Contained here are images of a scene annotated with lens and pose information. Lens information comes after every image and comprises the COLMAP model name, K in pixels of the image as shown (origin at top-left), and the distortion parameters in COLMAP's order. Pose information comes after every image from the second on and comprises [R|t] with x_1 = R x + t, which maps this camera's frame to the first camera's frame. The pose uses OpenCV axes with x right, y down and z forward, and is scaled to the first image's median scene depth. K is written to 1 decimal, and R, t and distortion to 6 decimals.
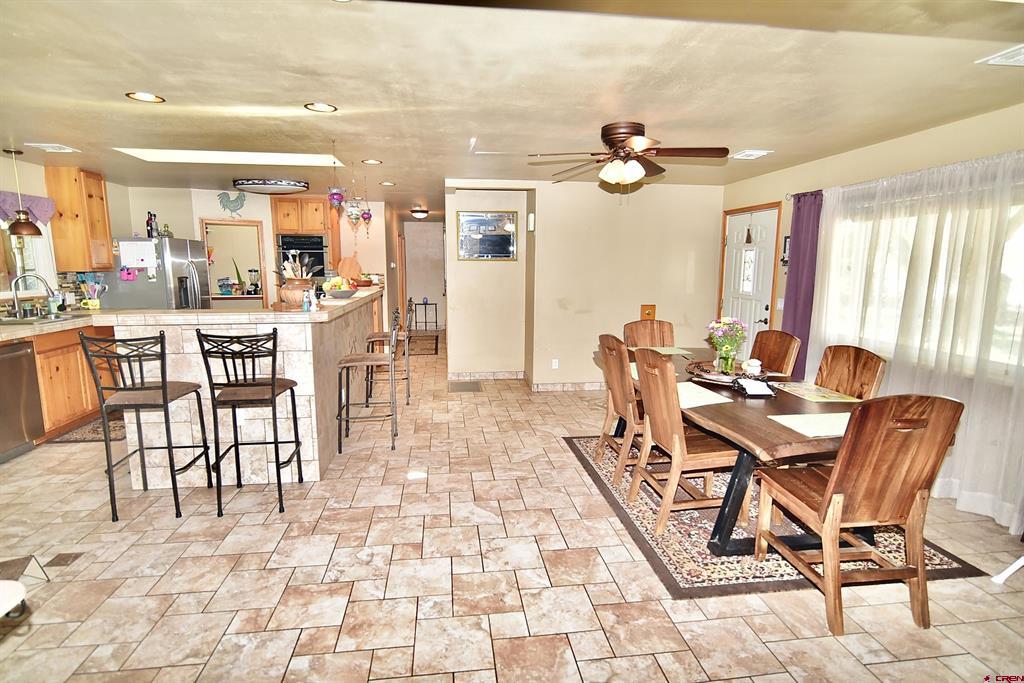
lens RADIAL K [[514.6, 0, 509.9], [0, 514.6, 344.0], [0, 0, 1]] dist [-0.006474, 0.002024]
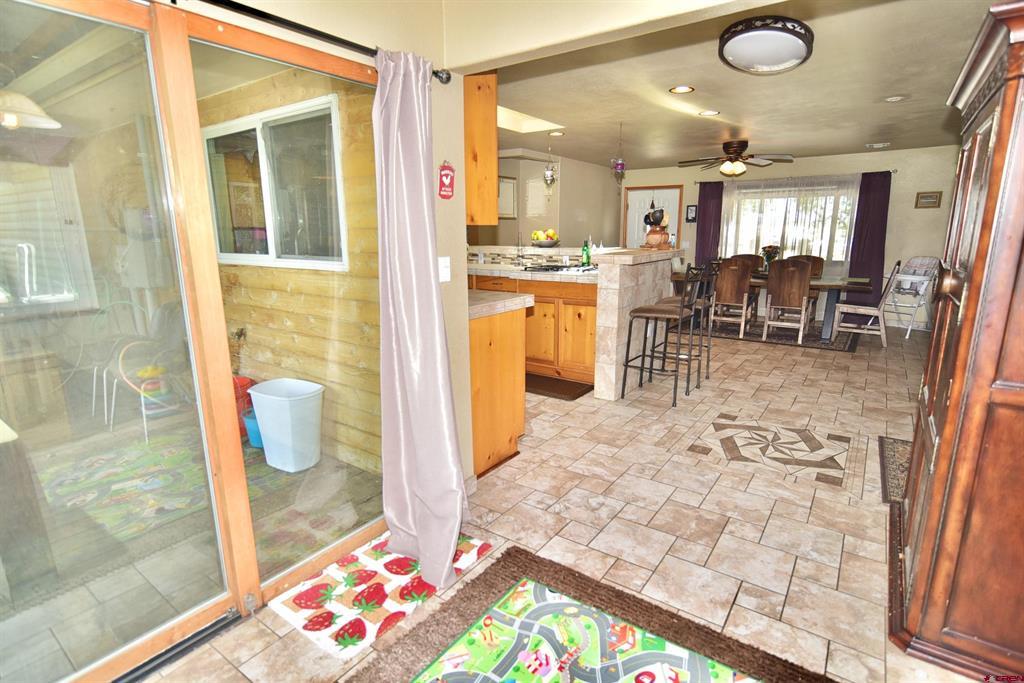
lens RADIAL K [[510.2, 0, 512.0], [0, 510.2, 341.5], [0, 0, 1]] dist [-0.004971, 0.000629]
pose [[0.679683, -0.162962, 0.715174, -1.325568], [0.119065, 0.986589, 0.111651, -0.016232], [-0.723778, 0.009265, 0.689971, 0.252764]]
